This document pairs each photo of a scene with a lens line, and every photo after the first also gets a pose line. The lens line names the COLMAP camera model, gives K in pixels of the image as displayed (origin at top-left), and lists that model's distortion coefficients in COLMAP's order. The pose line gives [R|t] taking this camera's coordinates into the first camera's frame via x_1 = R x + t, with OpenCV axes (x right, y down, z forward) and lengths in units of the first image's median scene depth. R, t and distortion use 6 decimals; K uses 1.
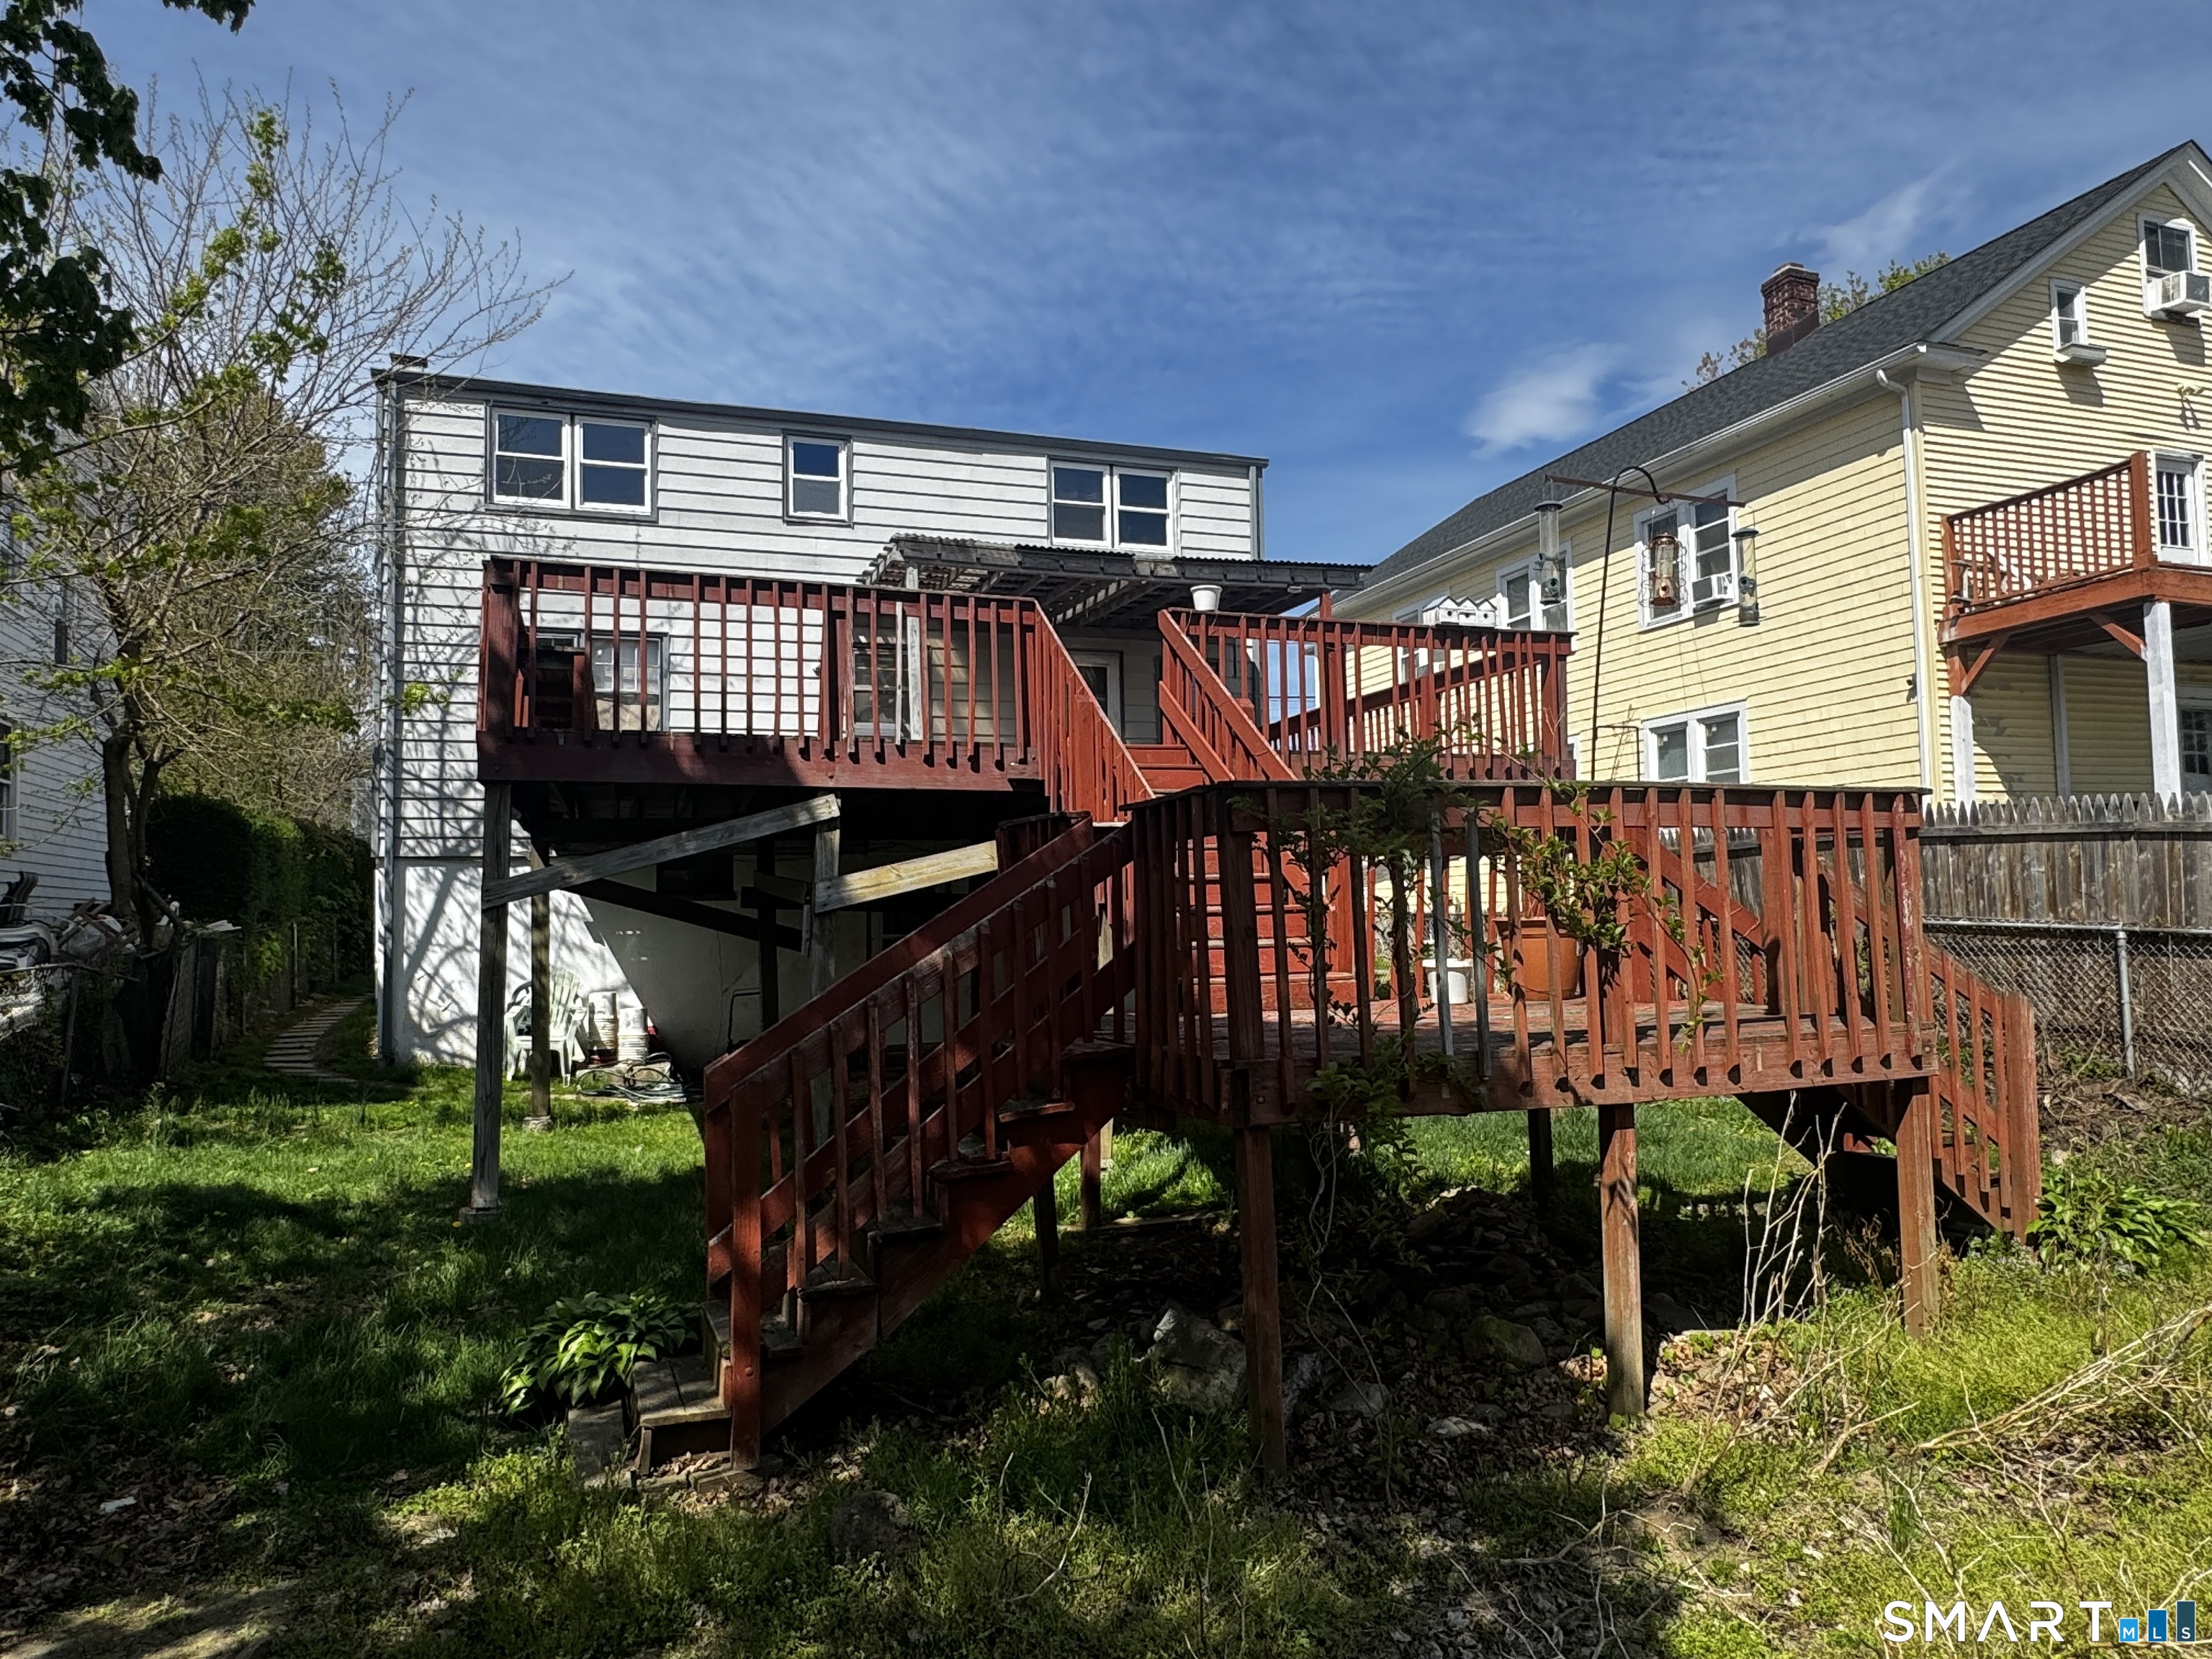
lens RADIAL K [[1402.4, 0, 1106.5], [0, 1402.4, 833.5], [0, 0, 1]] dist [0.002812, -0.001935]
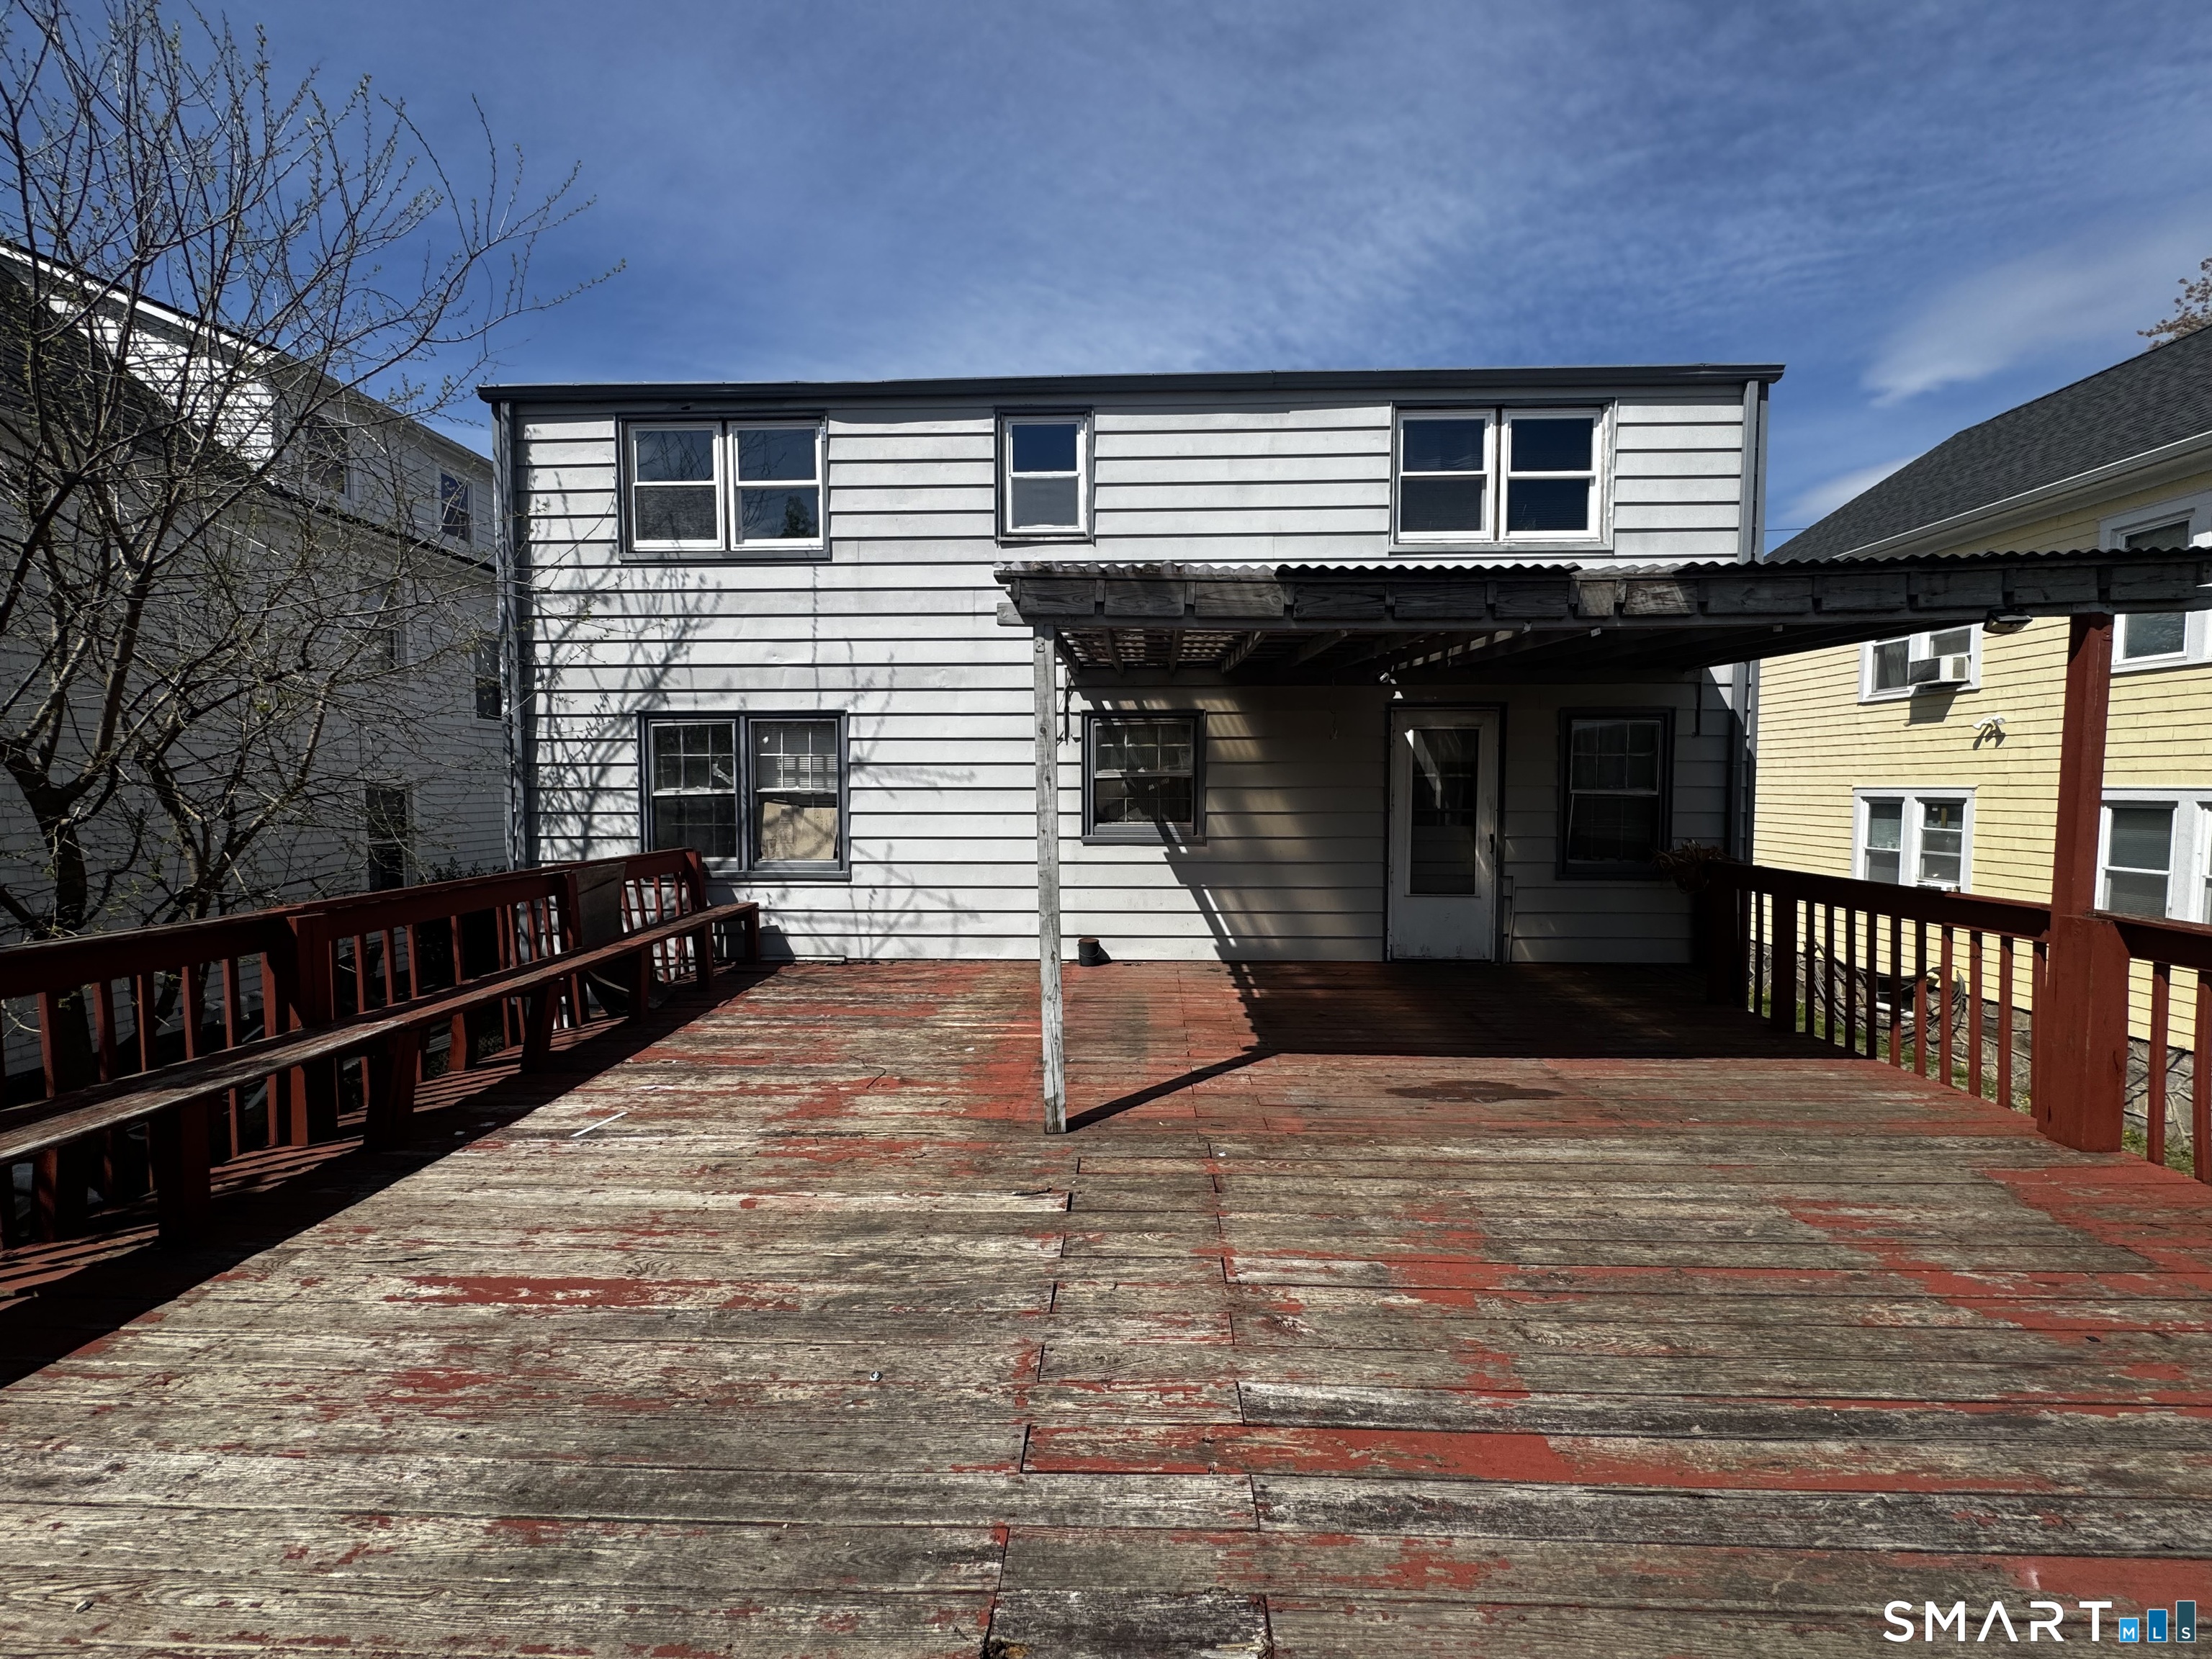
lens RADIAL K [[890.7, 0, 1179.5], [0, 890.7, 833.0], [0, 0, 1]] dist [-0.003991, -0.000031]
pose [[0.926858, 0.045464, -0.372648, 0.030449], [0.002758, 0.991788, 0.127860, -0.131340], [0.375401, -0.119535, 0.919122, 0.590110]]
